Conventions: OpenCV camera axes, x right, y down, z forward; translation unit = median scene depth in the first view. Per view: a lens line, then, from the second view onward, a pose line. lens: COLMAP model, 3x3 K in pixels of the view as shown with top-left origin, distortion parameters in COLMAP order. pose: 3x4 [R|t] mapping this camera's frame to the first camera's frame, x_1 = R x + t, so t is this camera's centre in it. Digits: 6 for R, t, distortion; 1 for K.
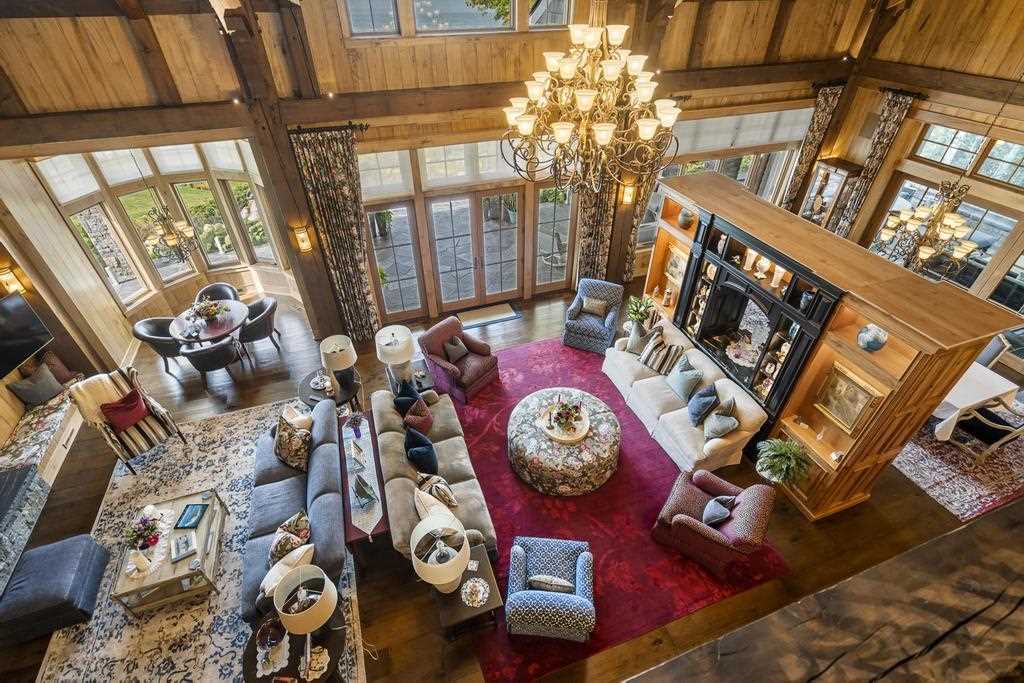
lens RADIAL K [[469.5, 0, 513.9], [0, 469.5, 339.2], [0, 0, 1]] dist [0.001547, 0.000151]
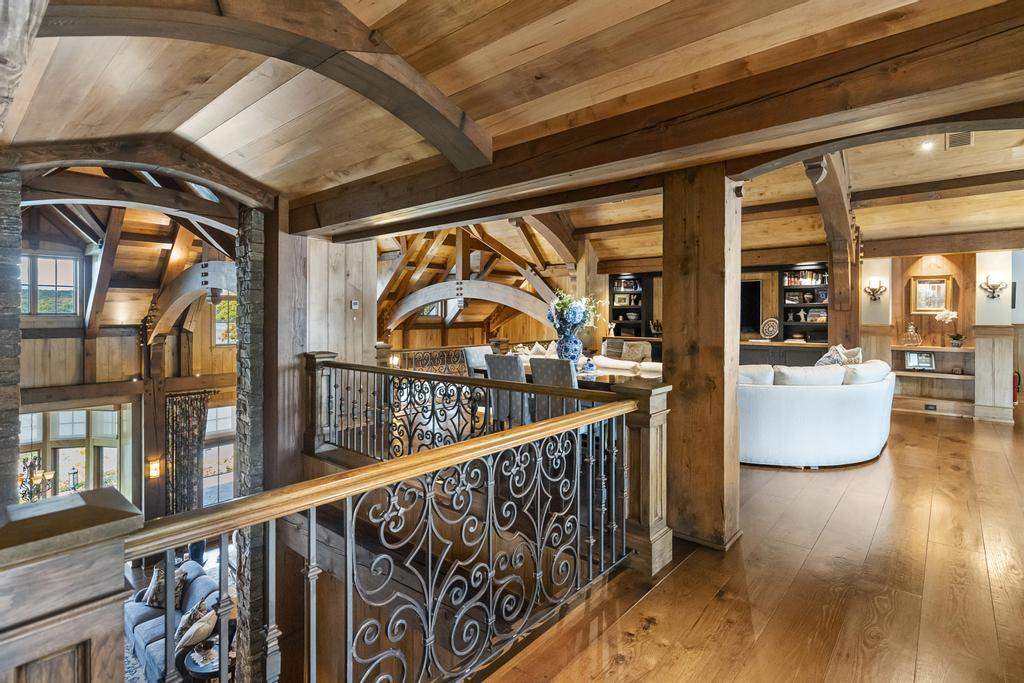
lens RADIAL K [[504.1, 0, 508.5], [0, 504.1, 317.1], [0, 0, 1]] dist [-0.000129, -0.000056]
pose [[0.874559, 0.000862, 0.484918, -0.281087], [0.300621, 0.783683, -0.543569, 0.613187], [-0.380490, 0.621160, 0.685118, -0.764828]]
